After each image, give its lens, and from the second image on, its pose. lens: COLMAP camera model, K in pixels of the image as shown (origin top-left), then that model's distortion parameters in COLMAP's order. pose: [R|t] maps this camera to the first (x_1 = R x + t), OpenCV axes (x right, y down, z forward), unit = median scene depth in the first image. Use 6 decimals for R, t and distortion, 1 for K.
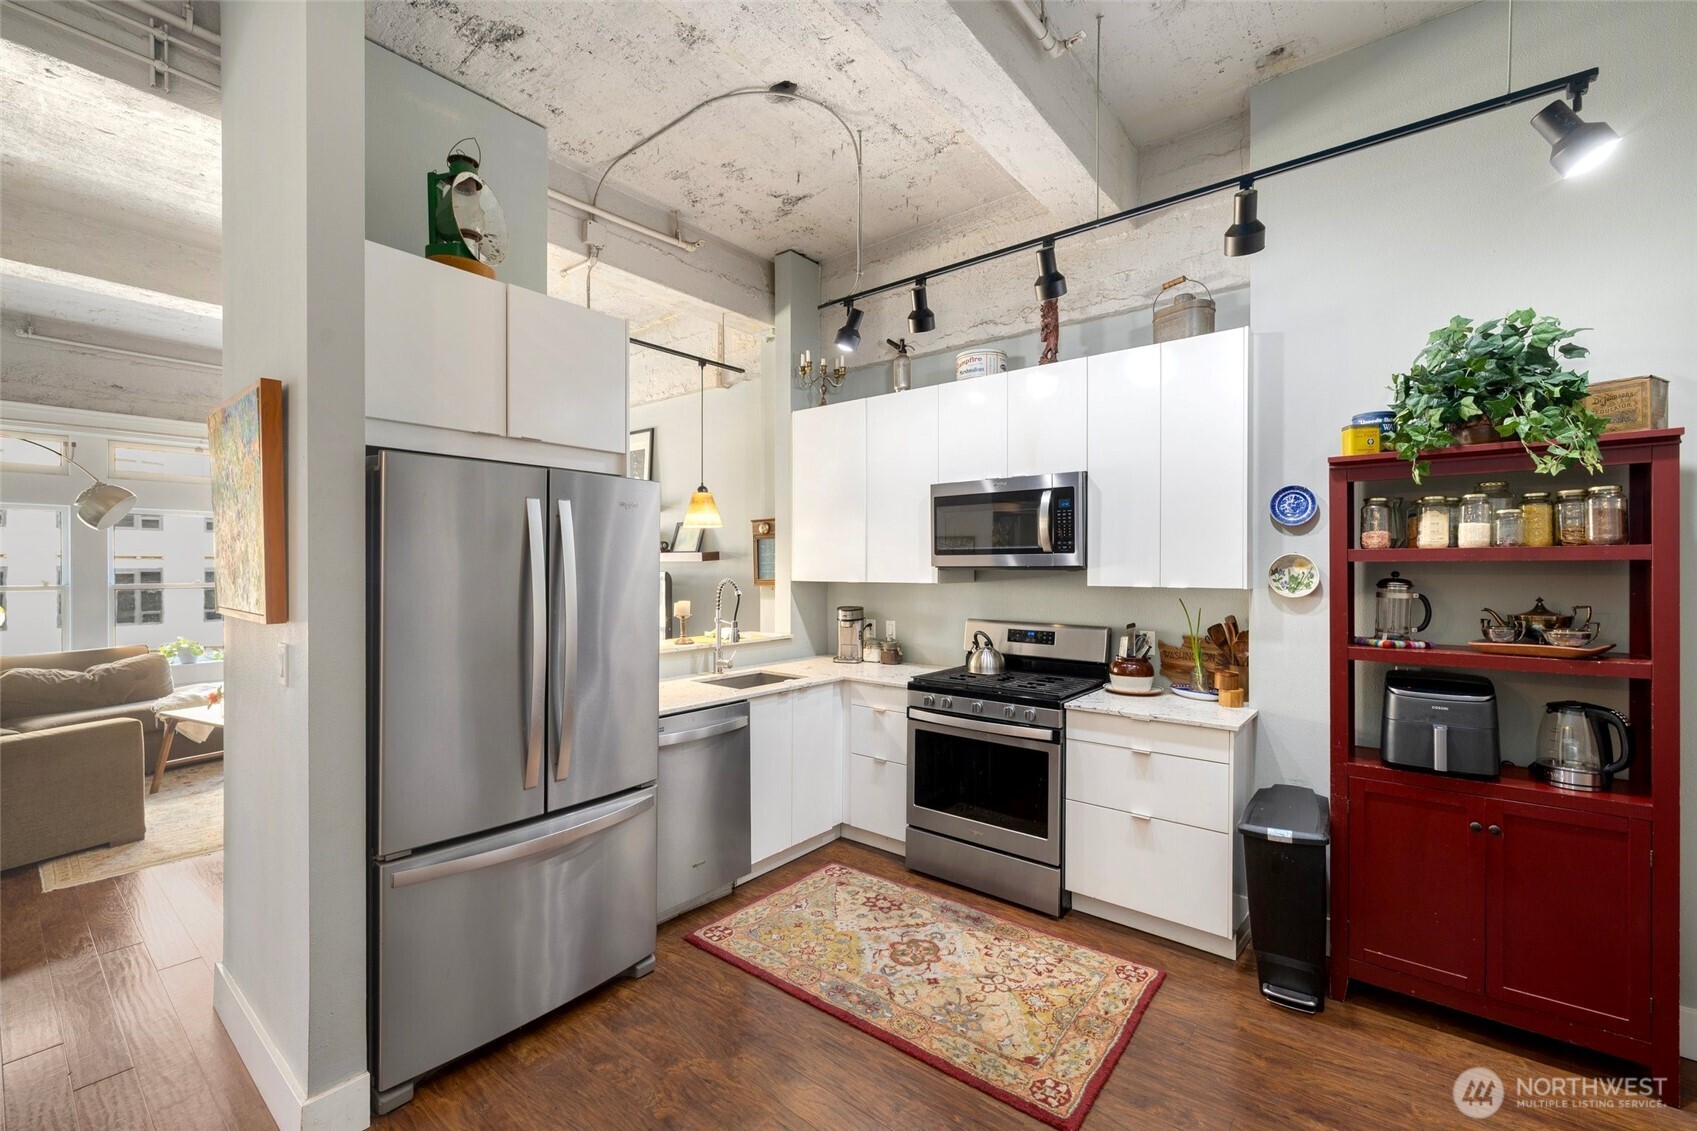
lens RADIAL K [[708.1, 0, 849.9], [0, 708.1, 563.0], [0, 0, 1]] dist [0.000663, 0.000627]
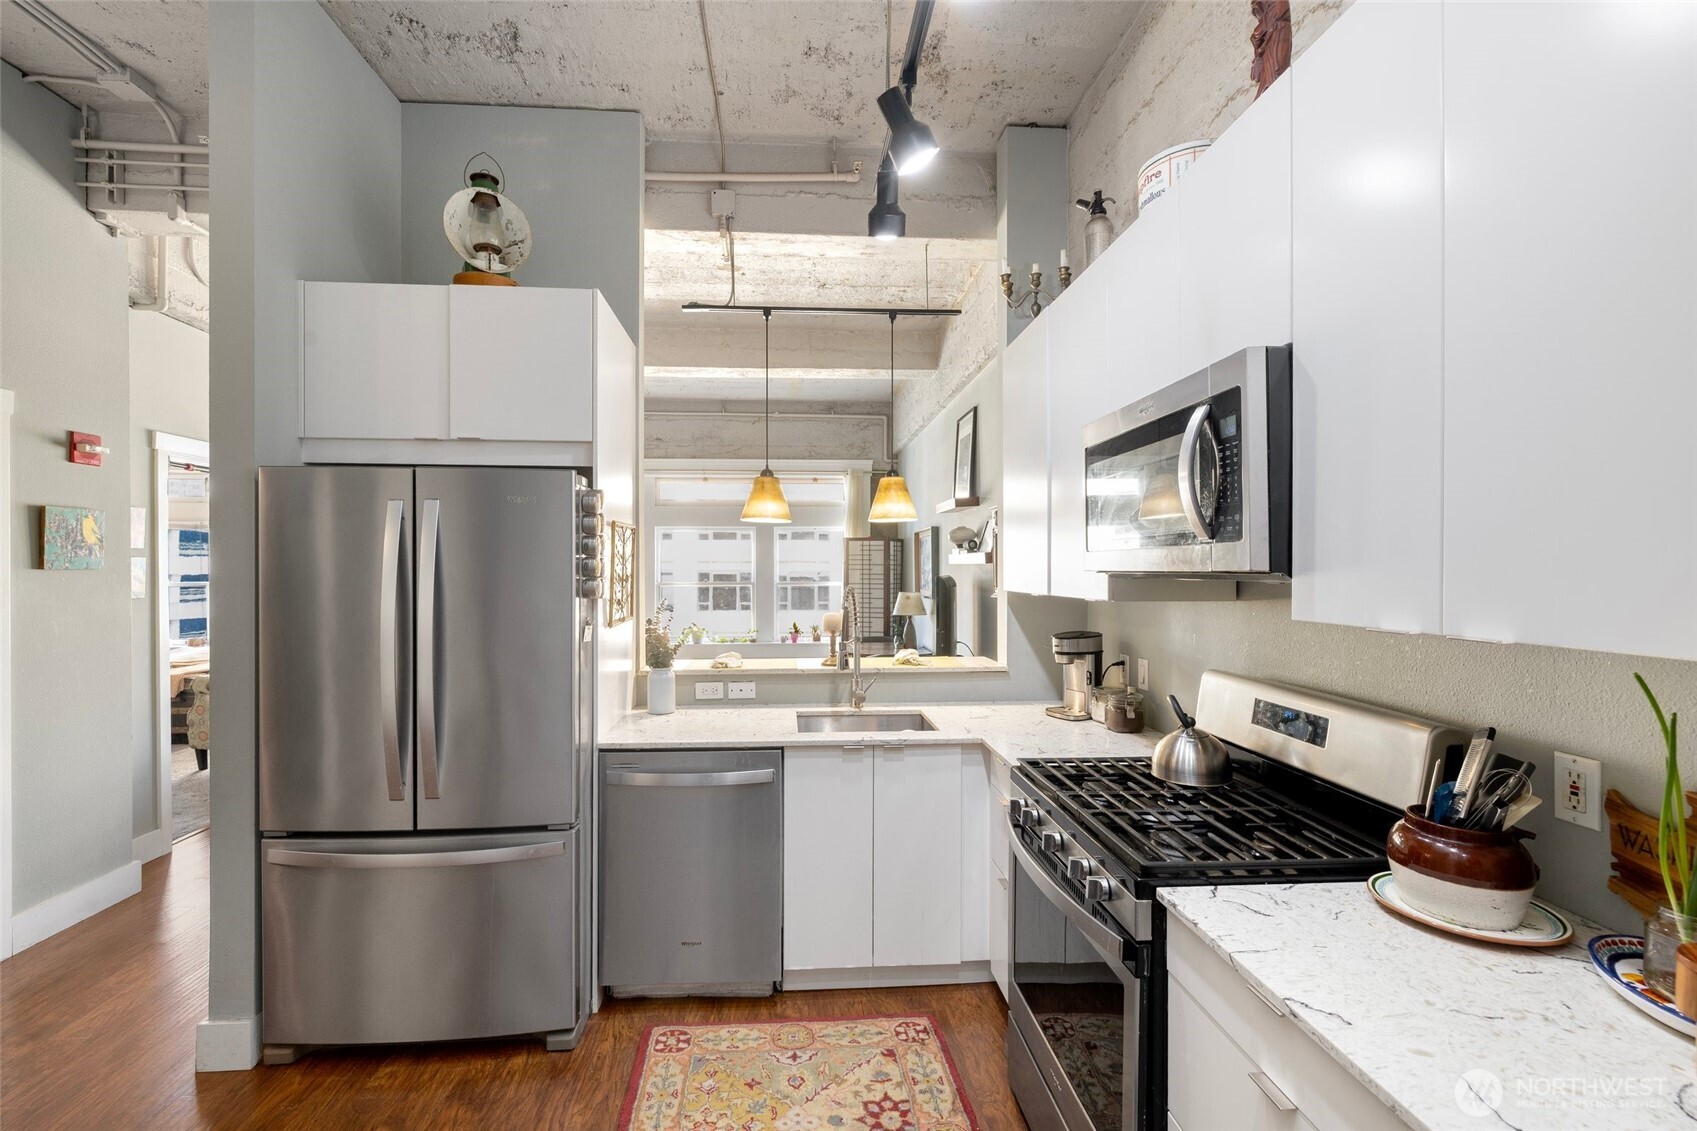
lens RADIAL K [[735.7, 0, 842.5], [0, 735.7, 565.6], [0, 0, 1]] dist [-0.000249, 0.000075]
pose [[0.679238, -0.003243, -0.733911, 0.513175], [0.003350, 0.999994, -0.001319, 0.000518], [0.733911, -0.001562, 0.679244, 0.562680]]
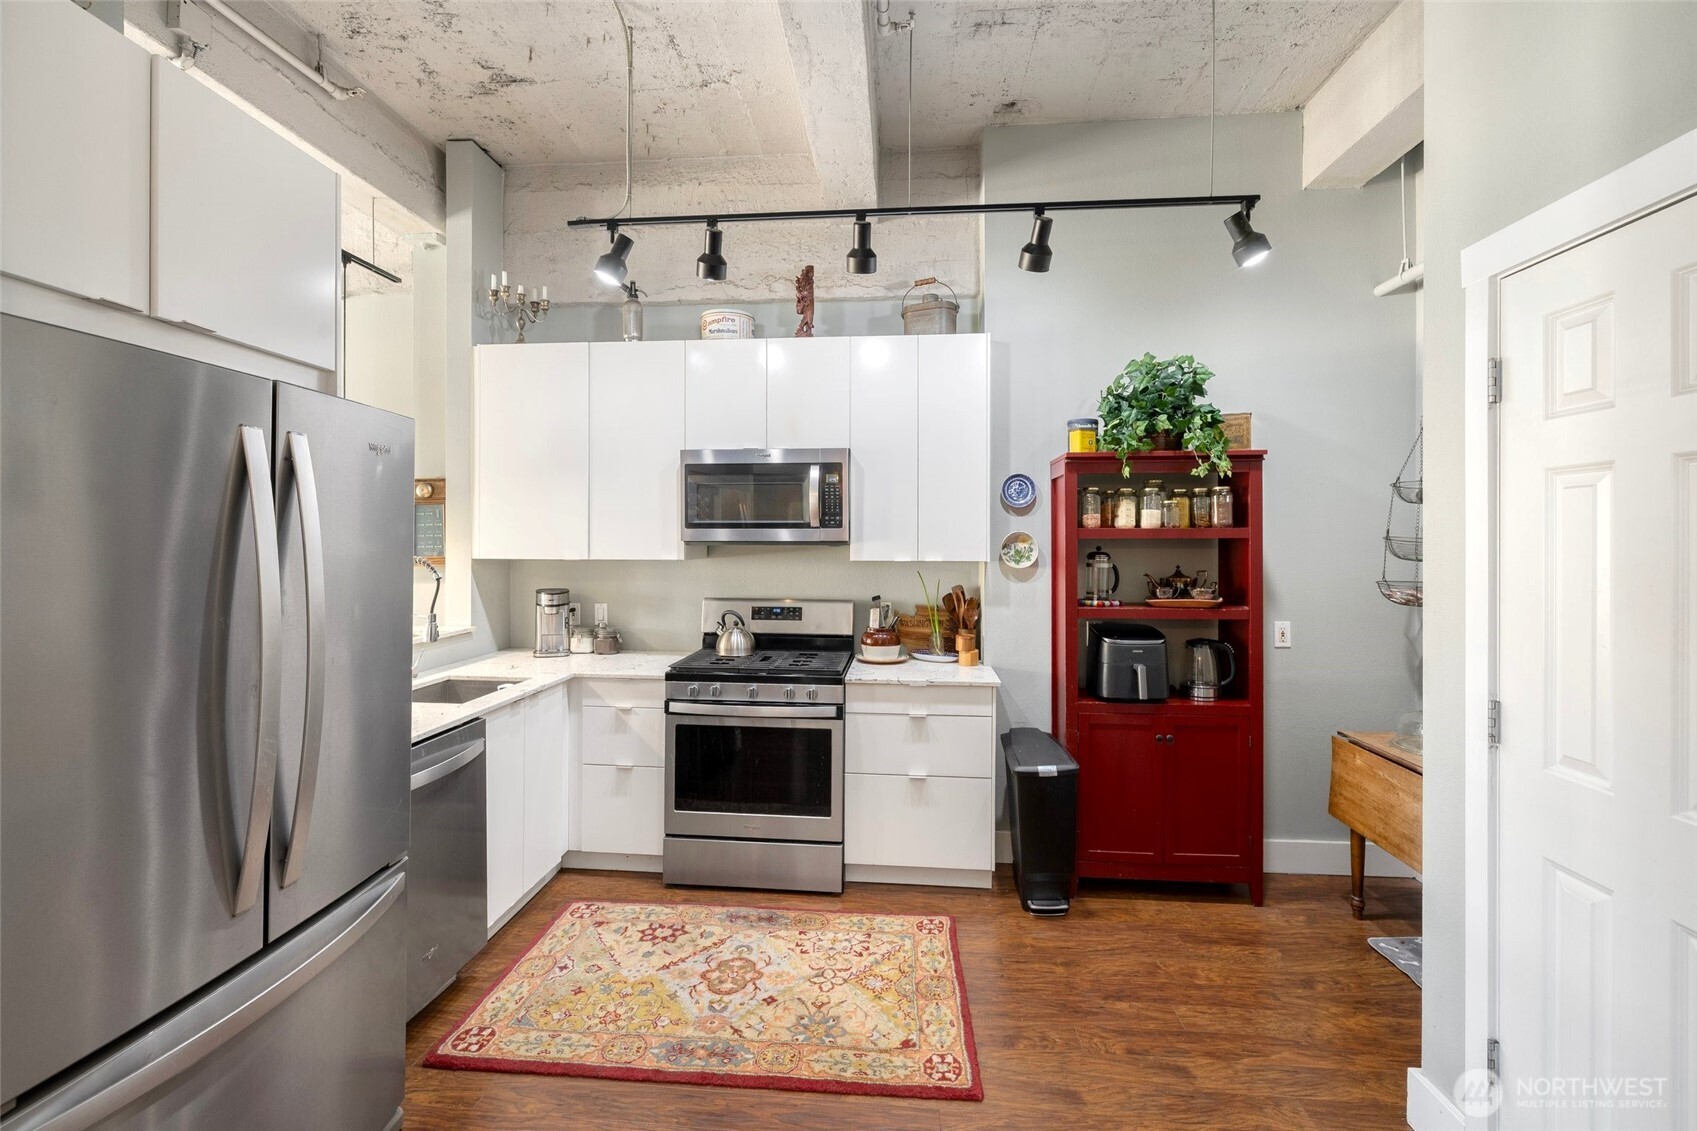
lens RADIAL K [[716.8, 0, 845.6], [0, 716.8, 534.9], [0, 0, 1]] dist [-0.001893, 0.000088]
pose [[0.831289, 0.006778, 0.555800, -0.269495], [-0.005205, 0.999977, -0.004409, -0.000361], [-0.555817, 0.000772, 0.831305, 0.158792]]
